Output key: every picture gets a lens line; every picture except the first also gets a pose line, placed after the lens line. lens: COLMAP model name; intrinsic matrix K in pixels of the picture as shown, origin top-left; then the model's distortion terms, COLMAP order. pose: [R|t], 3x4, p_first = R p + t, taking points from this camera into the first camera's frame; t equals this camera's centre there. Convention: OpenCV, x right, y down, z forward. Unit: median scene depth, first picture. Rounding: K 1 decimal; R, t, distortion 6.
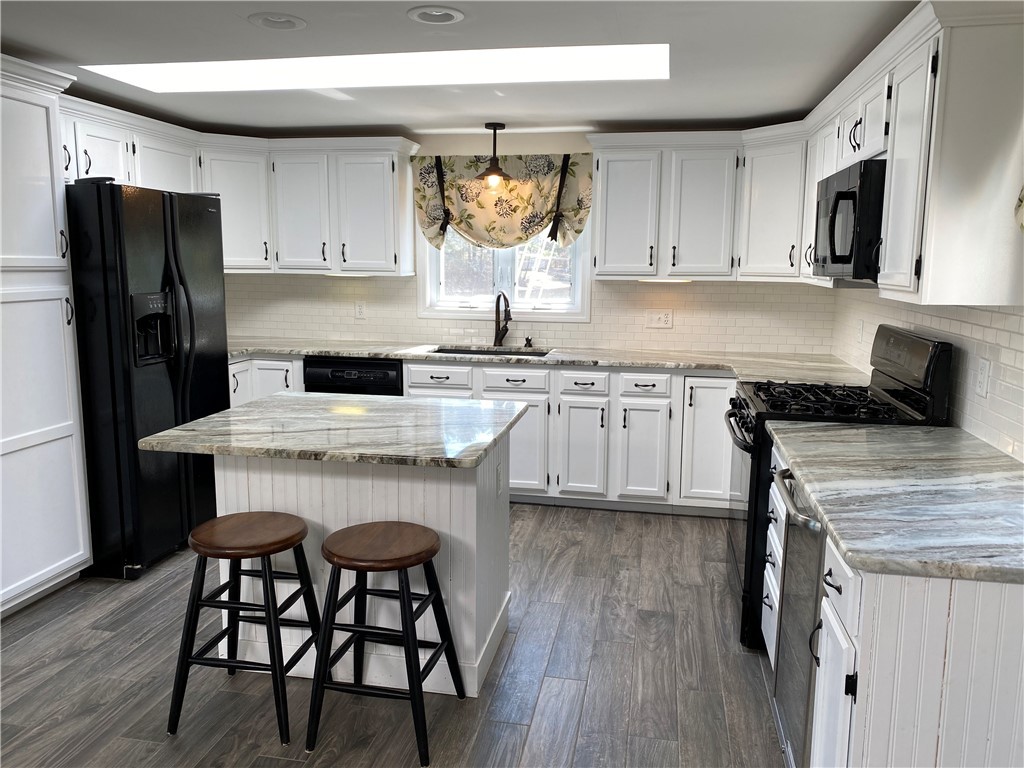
lens RADIAL K [[800.3, 0, 505.7], [0, 800.3, 380.3], [0, 0, 1]] dist [0.045636, -0.040090]
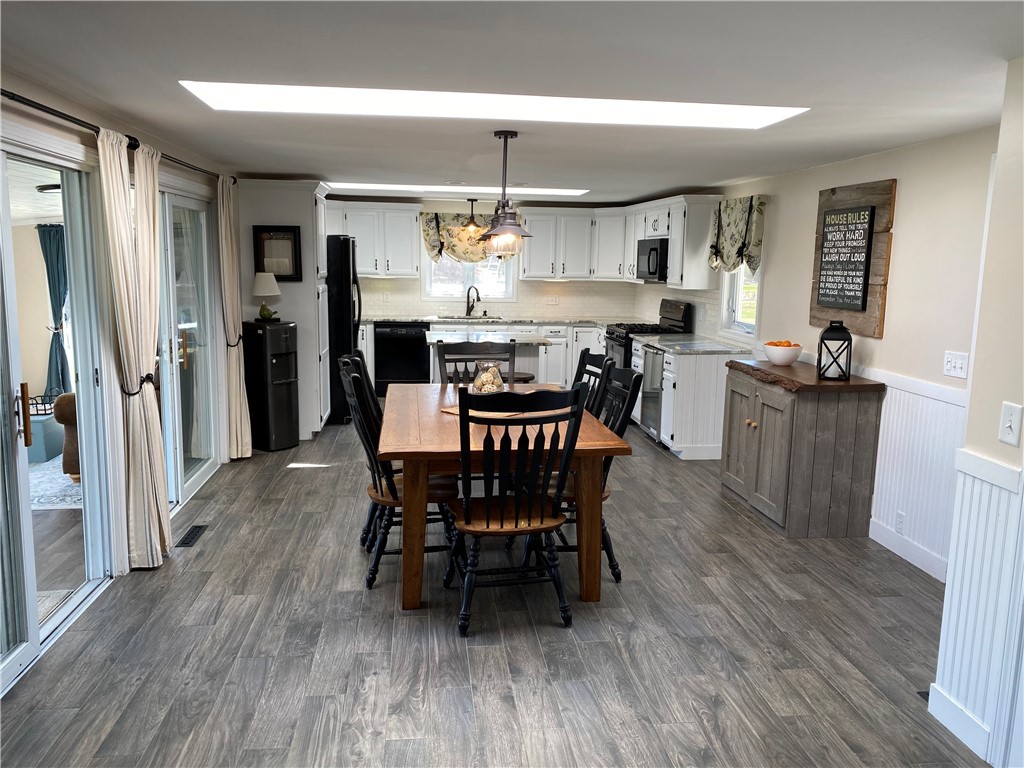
lens RADIAL K [[800.3, 0, 509.1], [0, 800.3, 390.6], [0, 0, 1]] dist [0.045636, -0.040090]
pose [[0.952382, -0.042971, 0.301864, -0.529173], [0.037645, 0.999016, 0.023443, 0.097783], [-0.302575, -0.010963, 0.953063, -0.862340]]
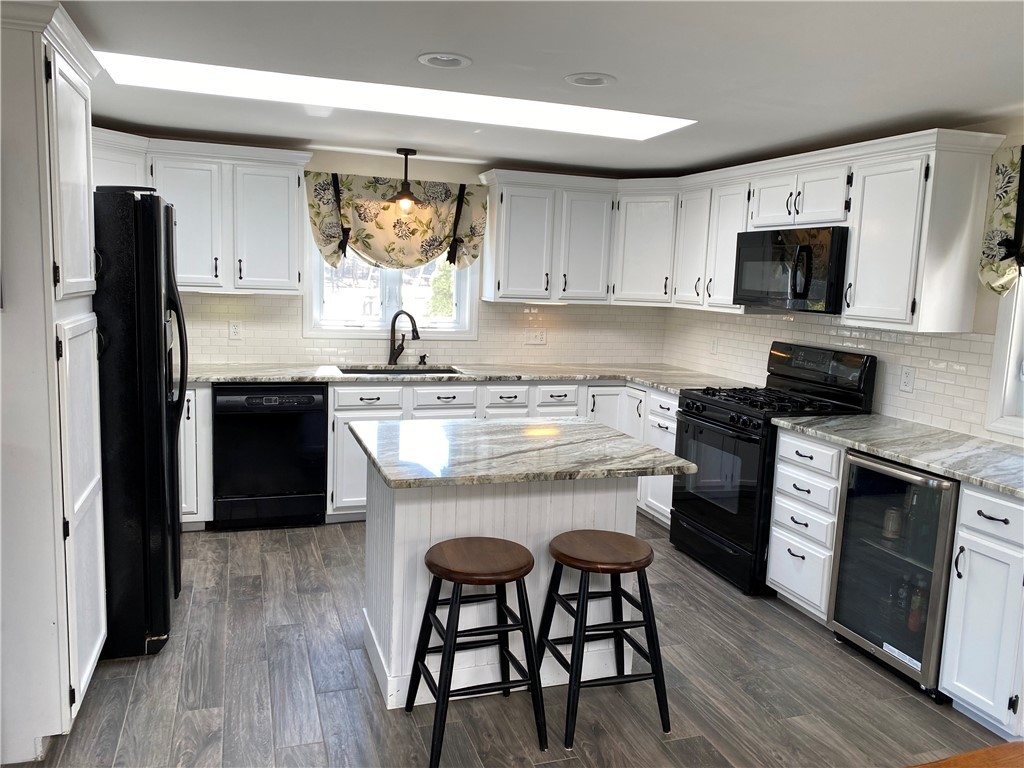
lens RADIAL K [[800.3, 0, 520.1], [0, 800.3, 382.2], [0, 0, 1]] dist [0.045636, -0.040090]
pose [[0.860722, -0.042508, 0.507298, -0.422348], [0.045663, 0.998937, 0.006230, -0.021509], [-0.507023, 0.017803, 0.861748, 0.046182]]
